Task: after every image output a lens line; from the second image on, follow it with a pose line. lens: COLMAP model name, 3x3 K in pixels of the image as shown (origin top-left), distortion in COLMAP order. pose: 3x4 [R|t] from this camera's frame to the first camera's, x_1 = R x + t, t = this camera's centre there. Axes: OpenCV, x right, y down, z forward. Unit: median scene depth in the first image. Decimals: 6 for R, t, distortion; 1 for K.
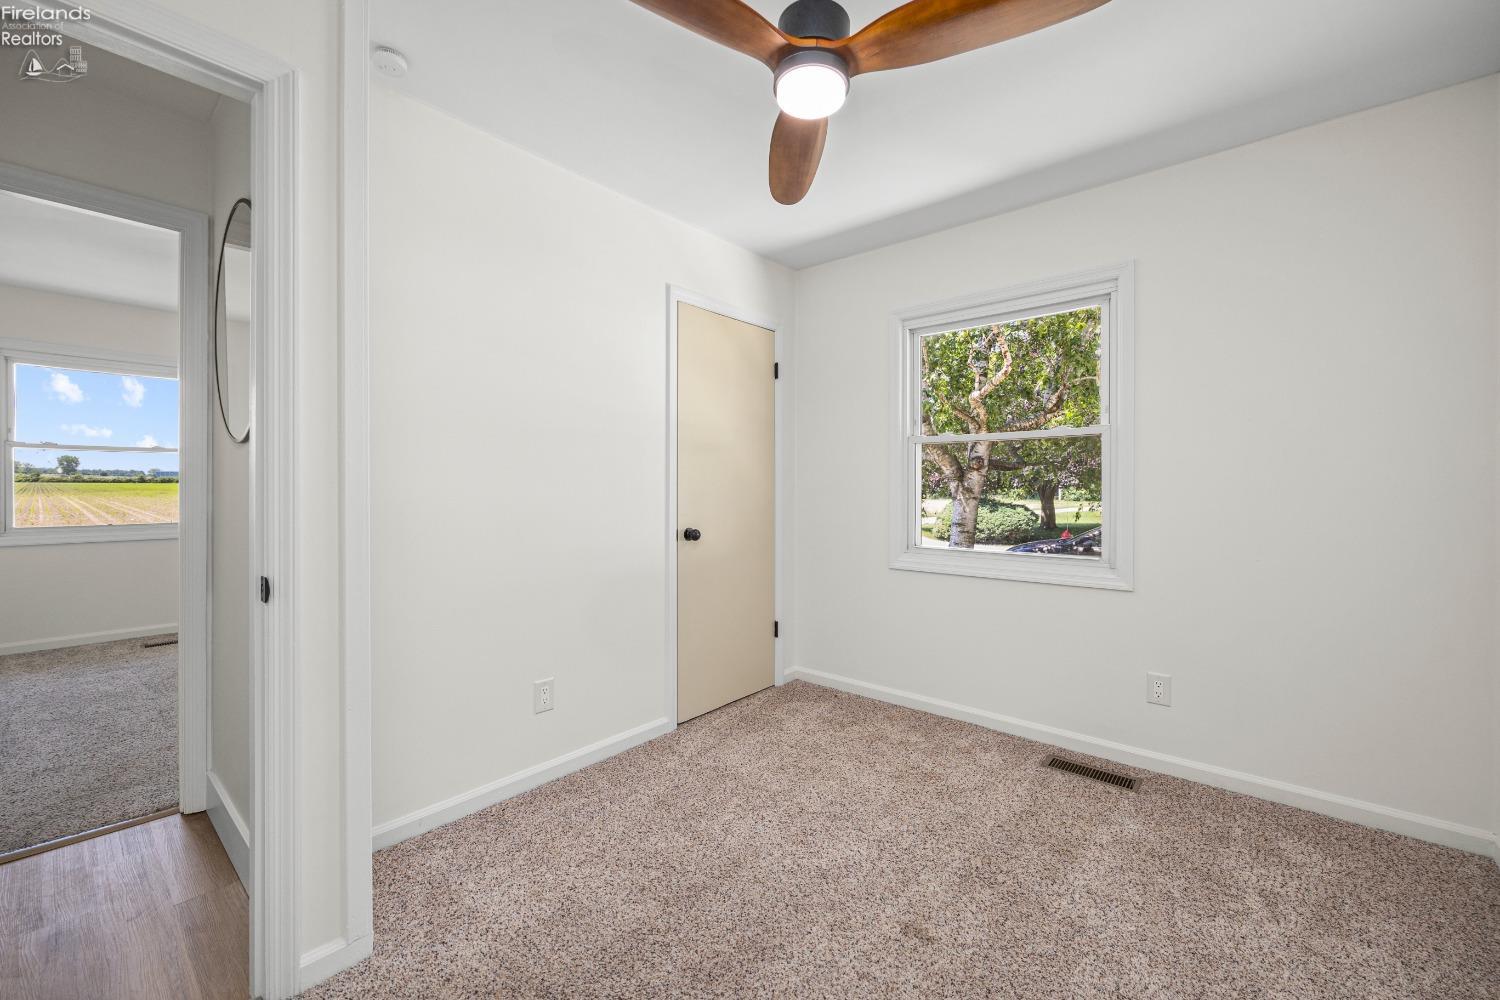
lens RADIAL K [[605.6, 0, 753.3], [0, 605.6, 504.6], [0, 0, 1]] dist [0.019504, -0.001042]
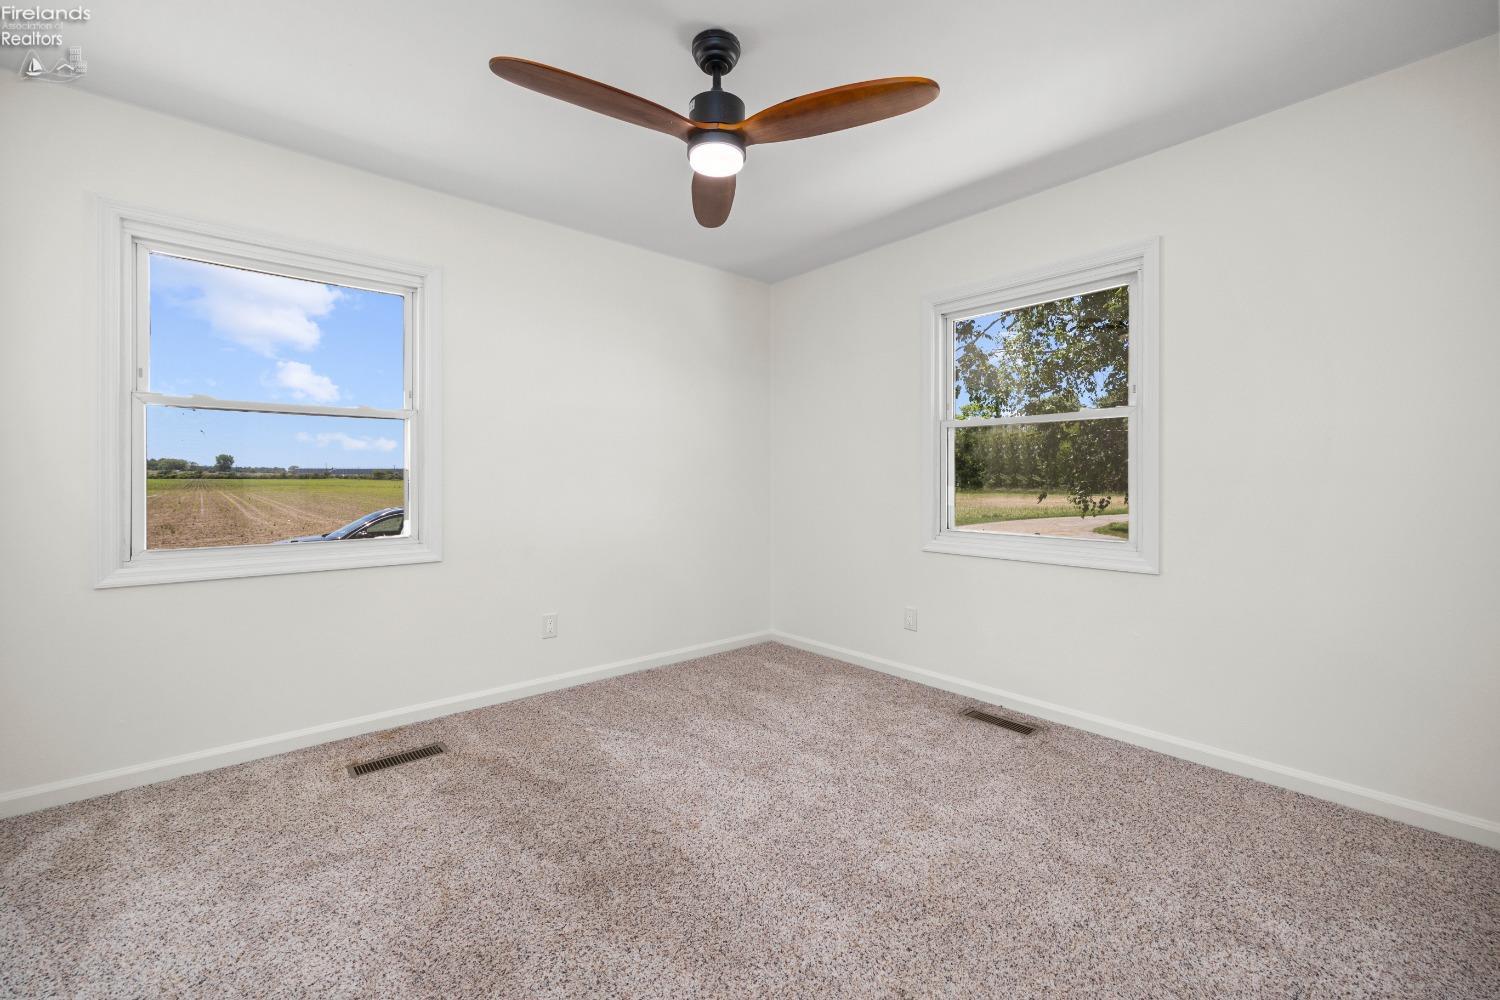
lens RADIAL K [[605.6, 0, 738.7], [0, 605.6, 490.3], [0, 0, 1]] dist [0.019504, -0.001042]
pose [[0.990386, -0.011471, -0.137853, 0.135832], [0.011174, 0.999933, -0.002930, 0.004223], [0.137878, 0.001361, 0.990448, -0.108878]]
